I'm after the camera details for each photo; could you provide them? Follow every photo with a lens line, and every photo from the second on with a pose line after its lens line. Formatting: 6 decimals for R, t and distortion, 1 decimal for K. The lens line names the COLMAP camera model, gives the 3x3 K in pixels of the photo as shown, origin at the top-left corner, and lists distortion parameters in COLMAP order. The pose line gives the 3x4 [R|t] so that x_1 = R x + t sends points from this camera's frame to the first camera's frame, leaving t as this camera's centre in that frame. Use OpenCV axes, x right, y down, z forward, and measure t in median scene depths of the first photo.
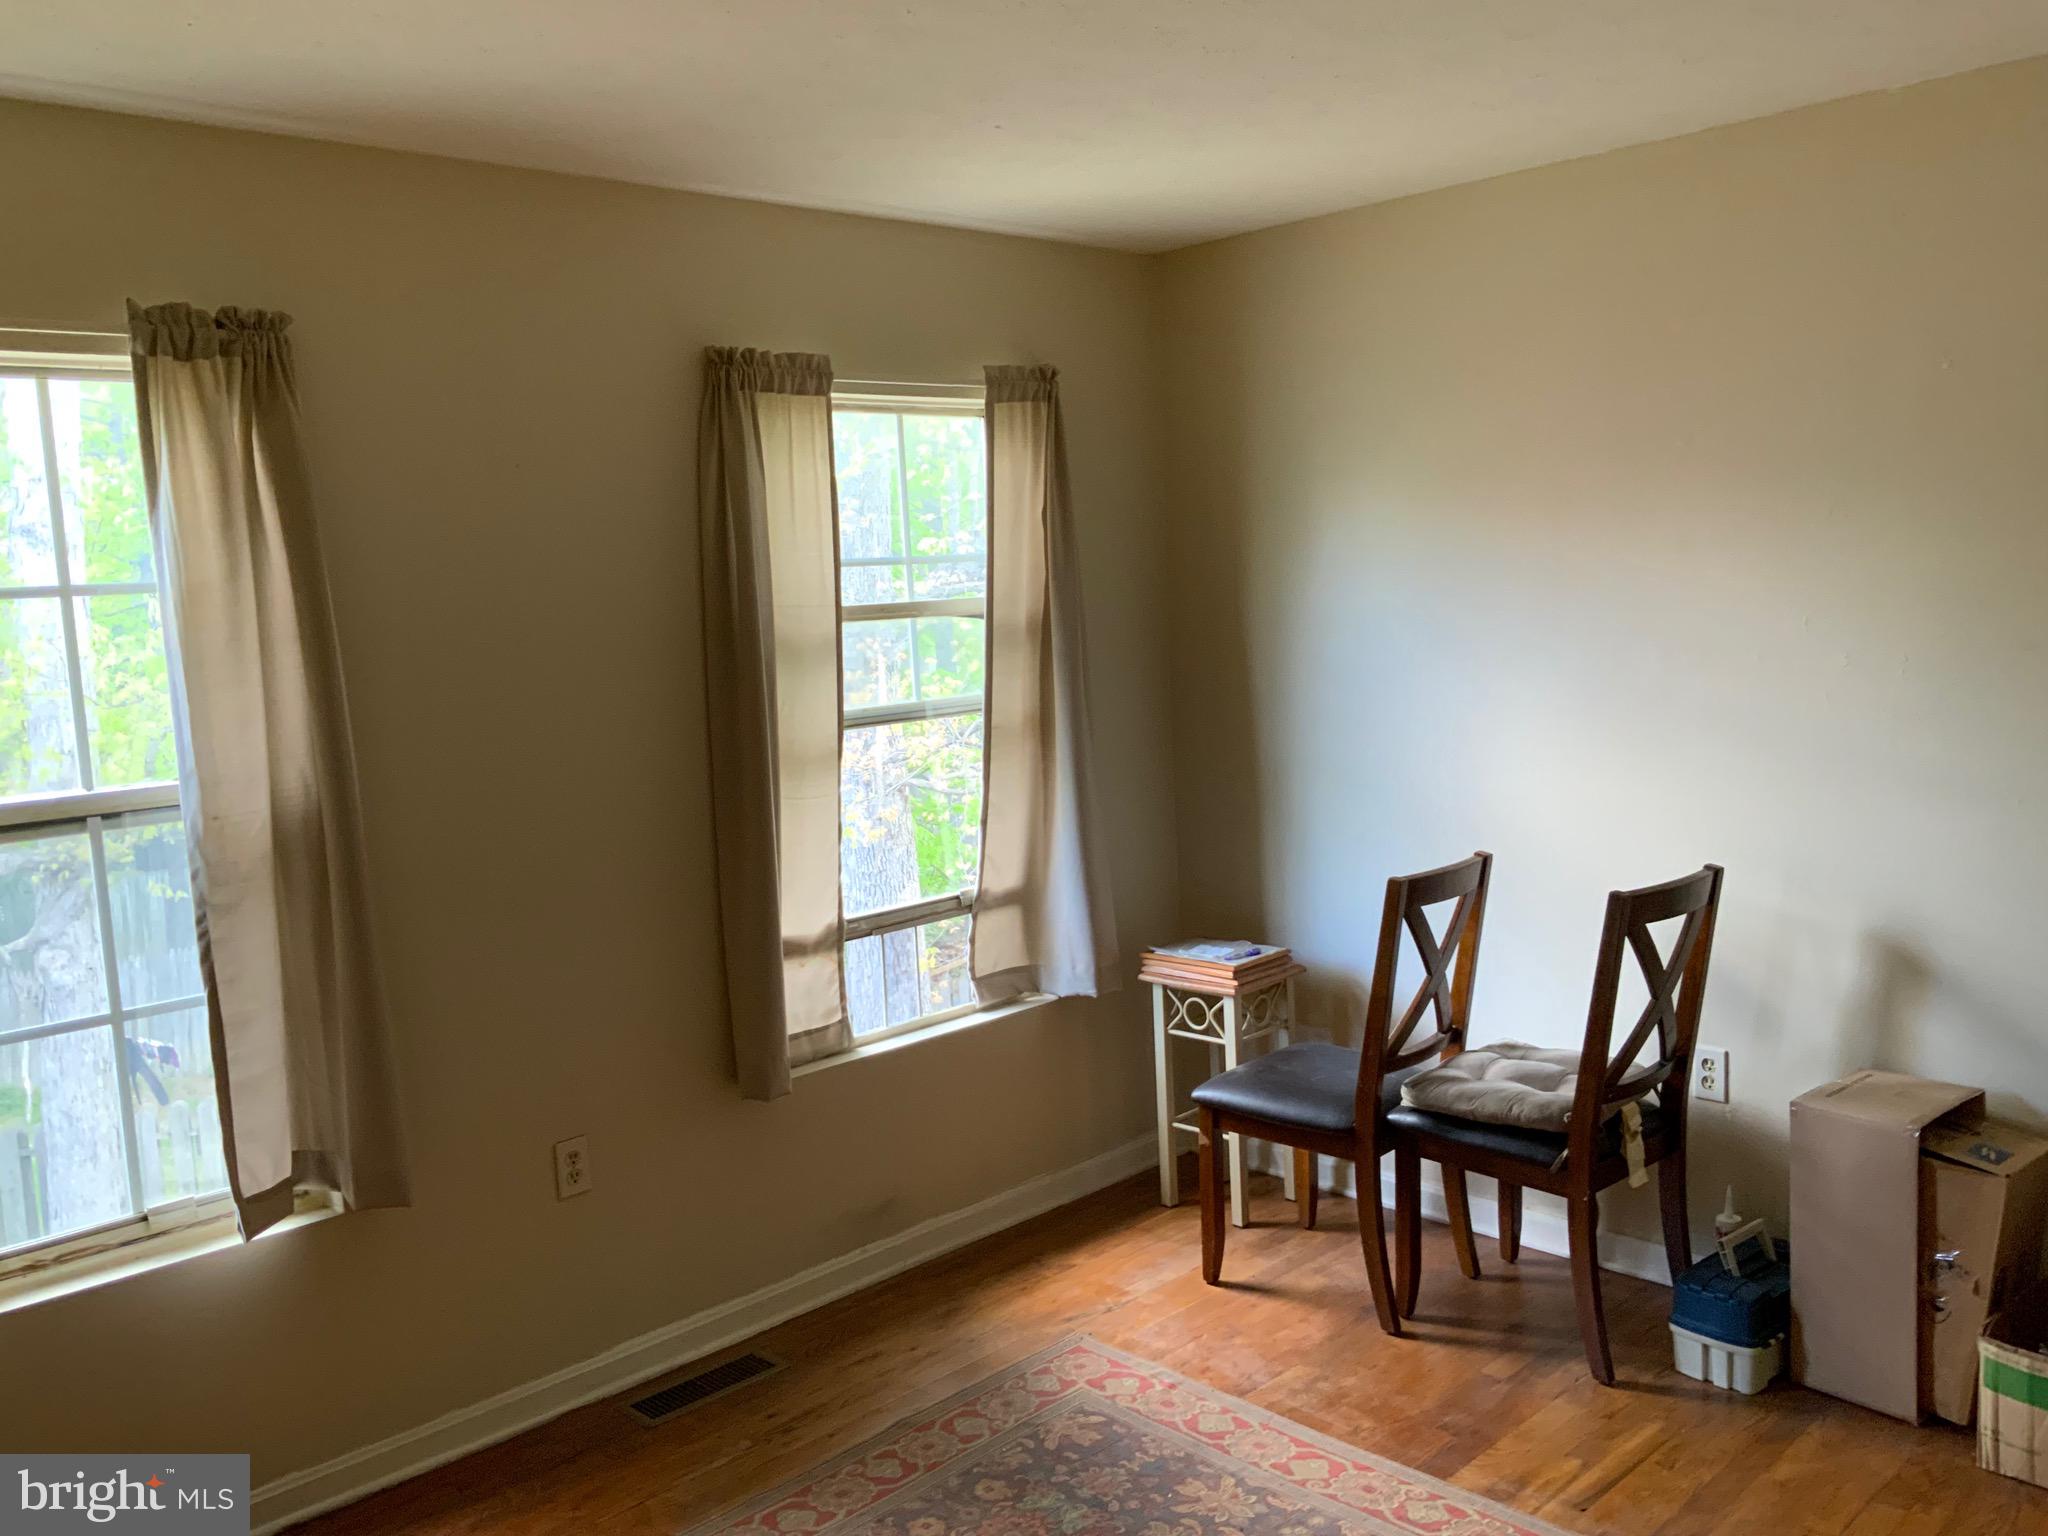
lens RADIAL K [[1787.4, 0, 1024.0], [0, 1787.4, 768.0], [0, 0, 1]] dist [0.030104, -0.035555]
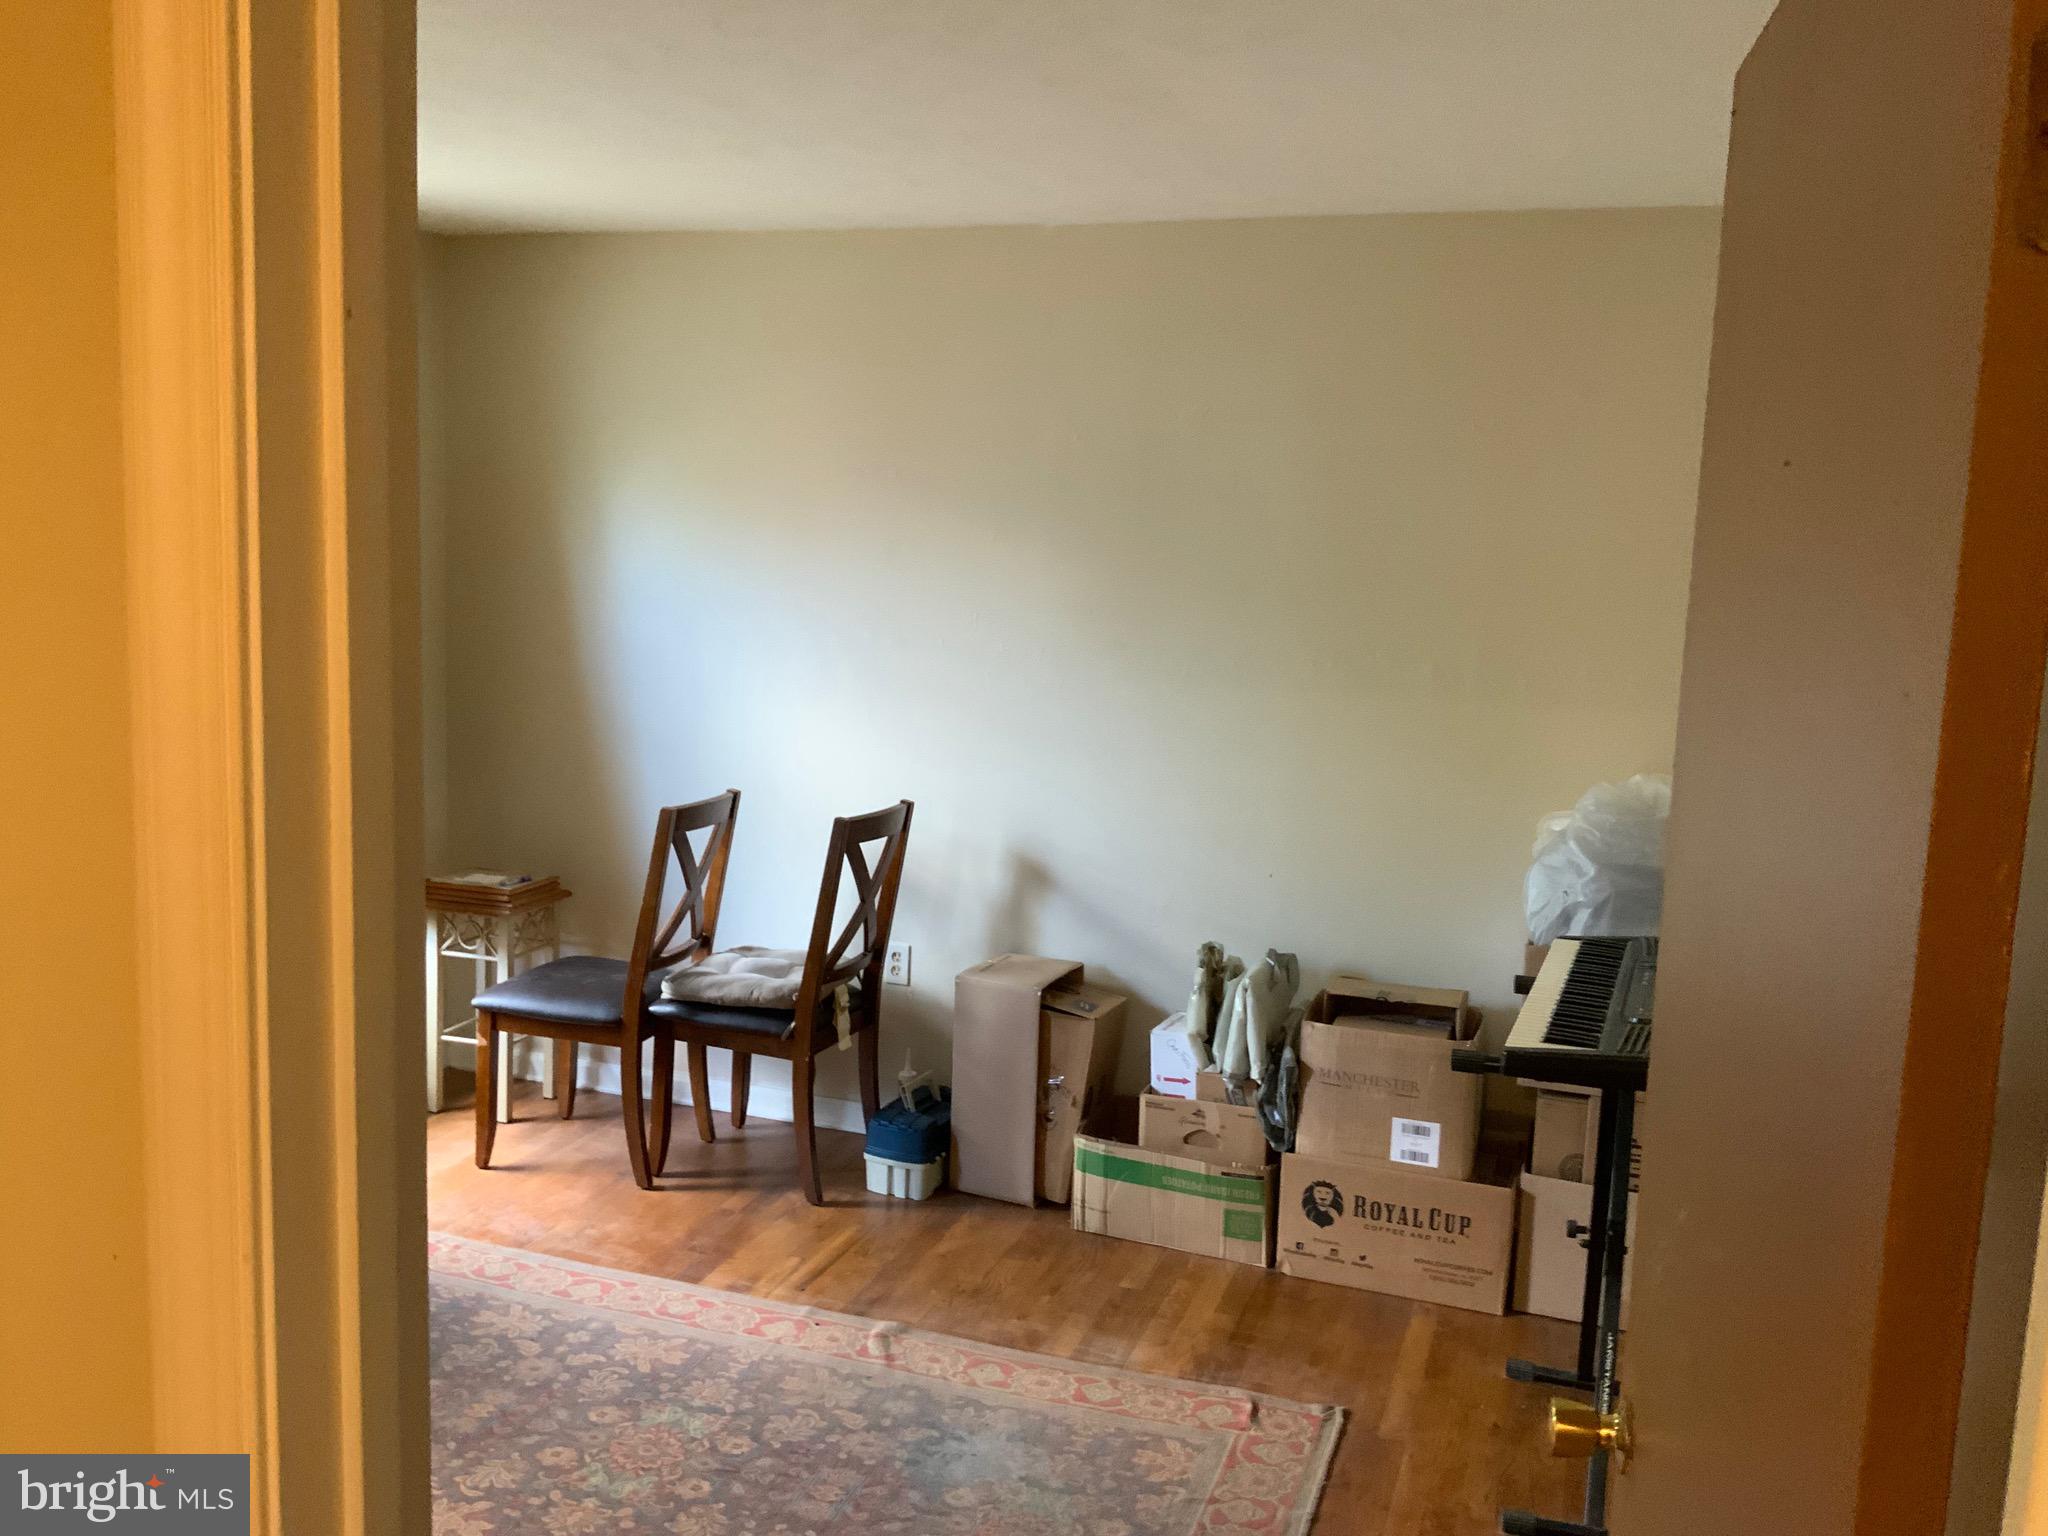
lens RADIAL K [[1787.4, 0, 1024.0], [0, 1787.4, 768.0], [0, 0, 1]] dist [0.030104, -0.035555]
pose [[0.898971, 0.024332, 0.437333, -0.109085], [-0.028009, 0.999606, 0.001960, 0.024731], [-0.437112, -0.014012, 0.899298, -0.209192]]
